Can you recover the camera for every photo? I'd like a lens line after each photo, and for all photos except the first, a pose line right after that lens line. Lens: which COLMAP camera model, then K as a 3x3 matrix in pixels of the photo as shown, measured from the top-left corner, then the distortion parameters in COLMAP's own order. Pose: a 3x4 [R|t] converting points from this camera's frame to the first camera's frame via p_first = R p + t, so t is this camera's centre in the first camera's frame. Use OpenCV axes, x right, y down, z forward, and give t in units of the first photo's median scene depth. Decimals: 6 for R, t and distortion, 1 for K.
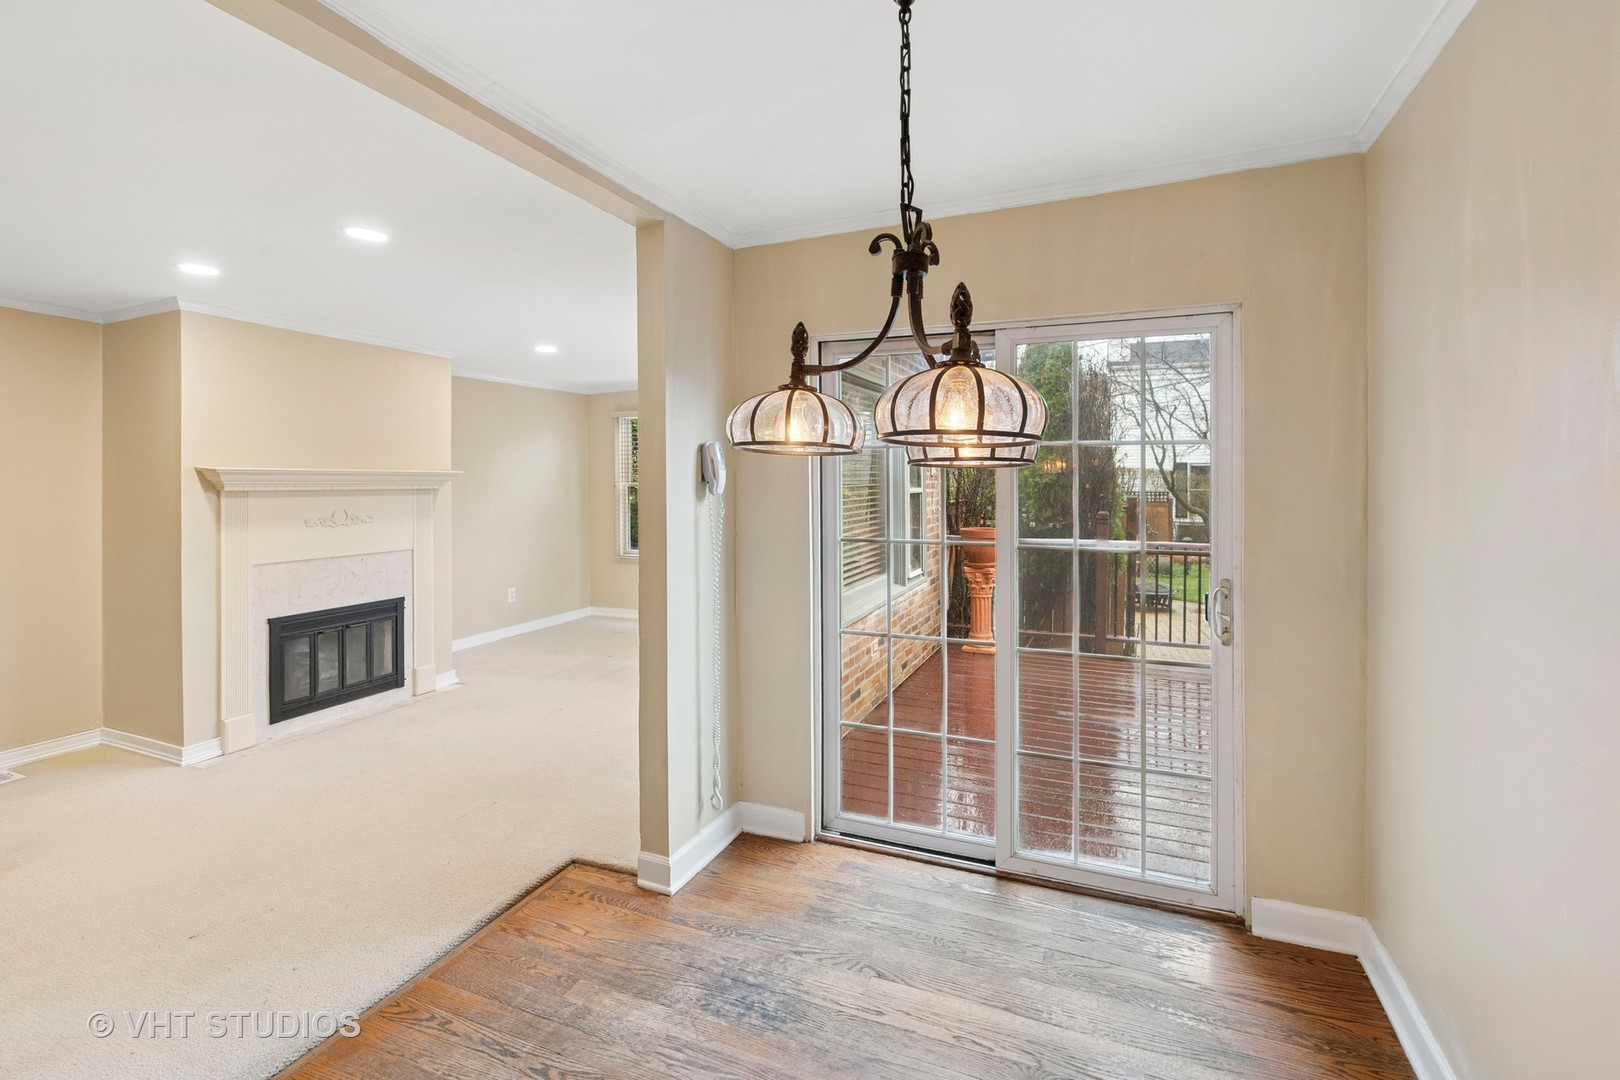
lens RADIAL K [[741.1, 0, 804.6], [0, 741.1, 478.5], [0, 0, 1]] dist [-0.019655, 0.000139]
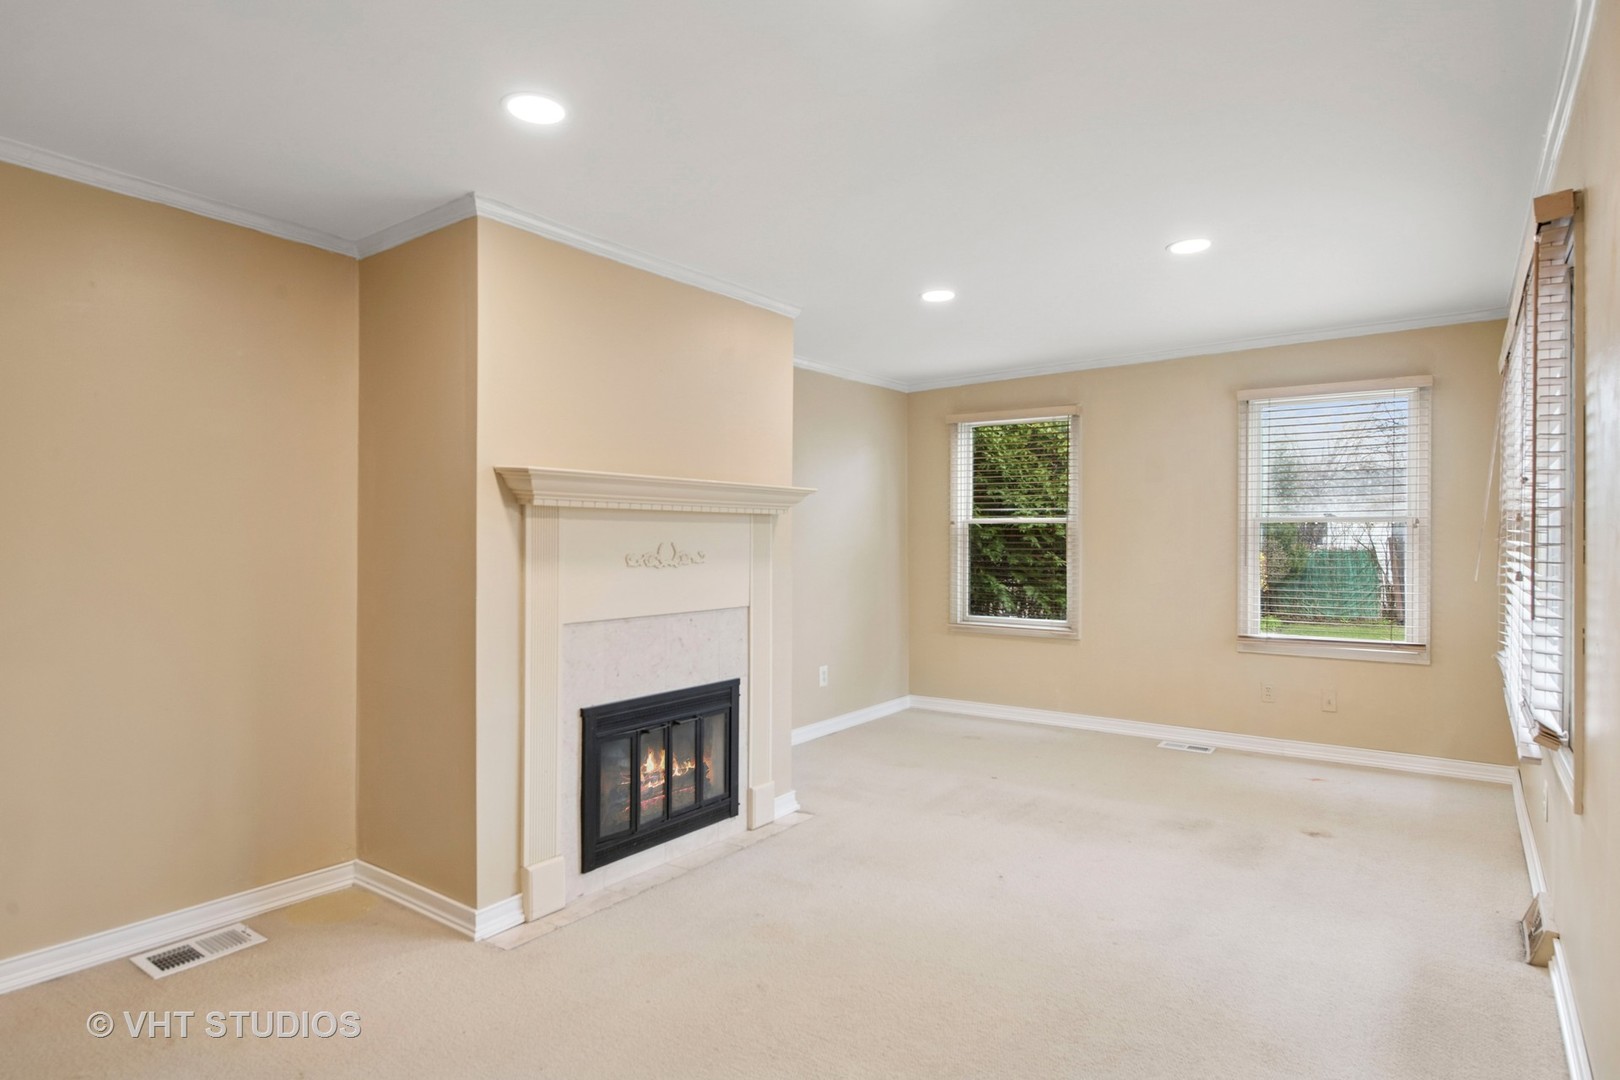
lens RADIAL K [[899.1, 0, 805.1], [0, 899.1, 533.5], [0, 0, 1]] dist [-0.019384, -0.000440]
pose [[0.972741, 0.003763, -0.231862, -0.333911], [-0.003469, 0.999993, 0.001674, 0.033711], [0.231867, -0.000824, 0.972747, 0.262520]]
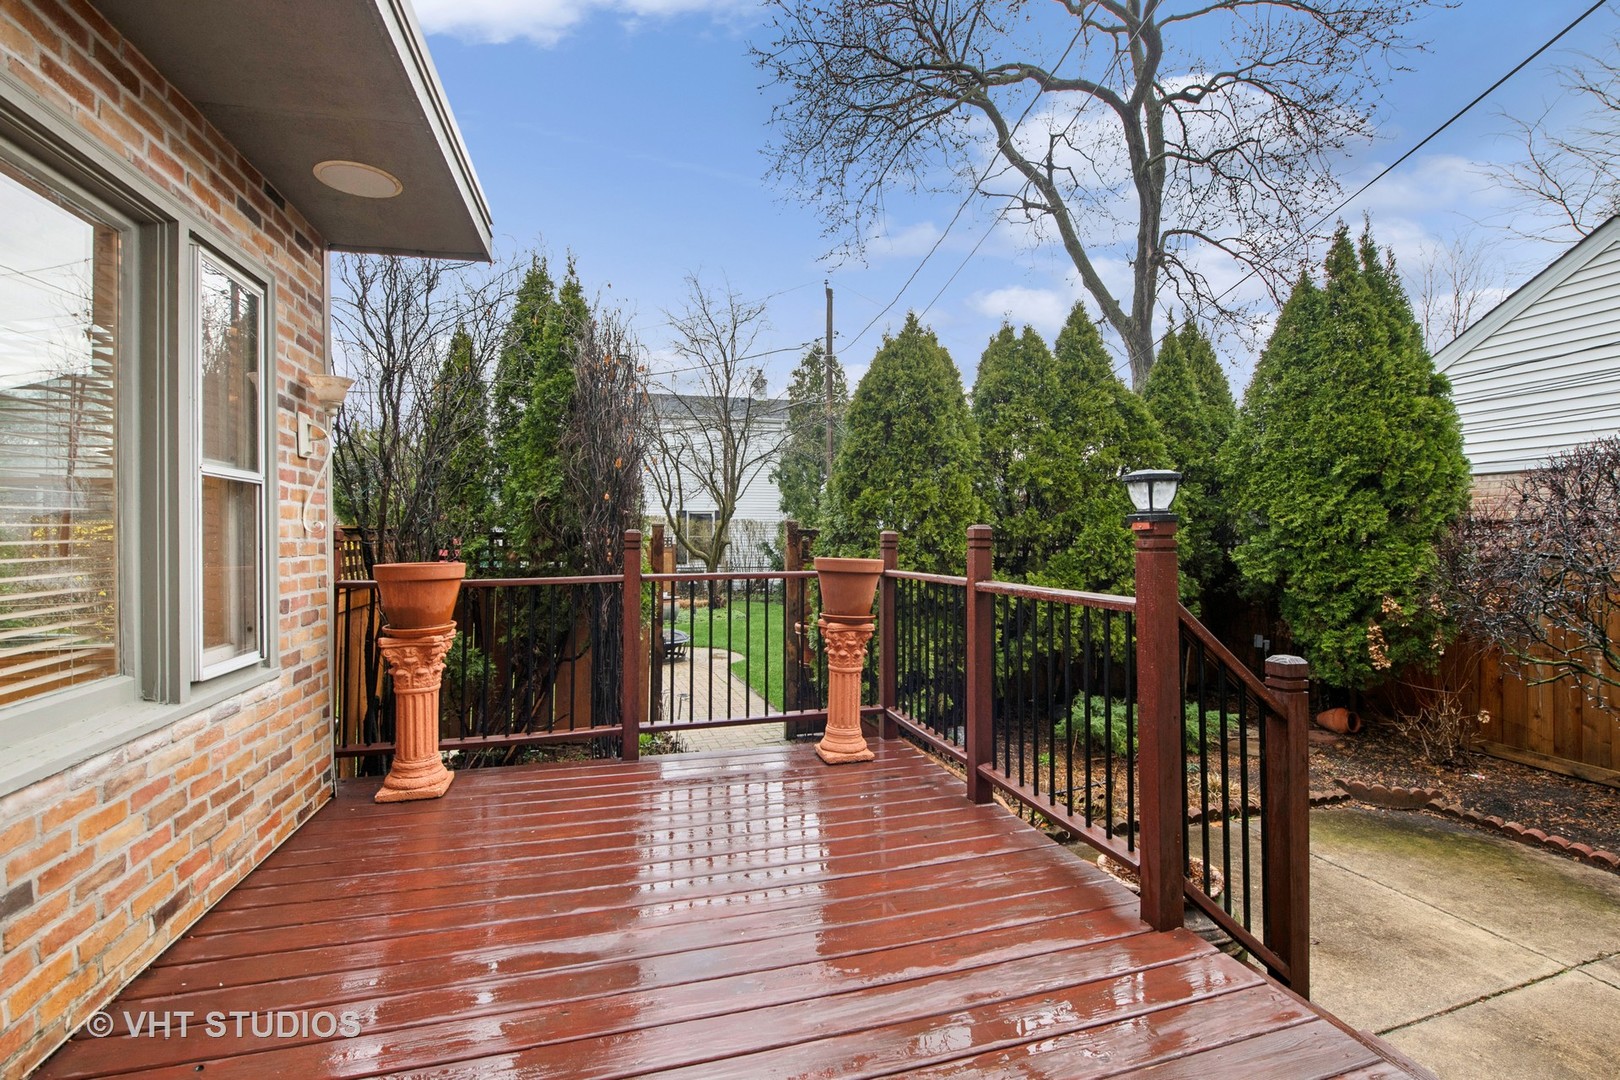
lens RADIAL K [[696.3, 0, 808.1], [0, 696.3, 532.2], [0, 0, 1]] dist [-0.003892, -0.001295]
pose [[0.785431, -0.004016, 0.618936, 0.210659], [0.007082, 0.999972, -0.002500, 0.068990], [-0.618909, 0.006347, 0.785437, 0.606669]]
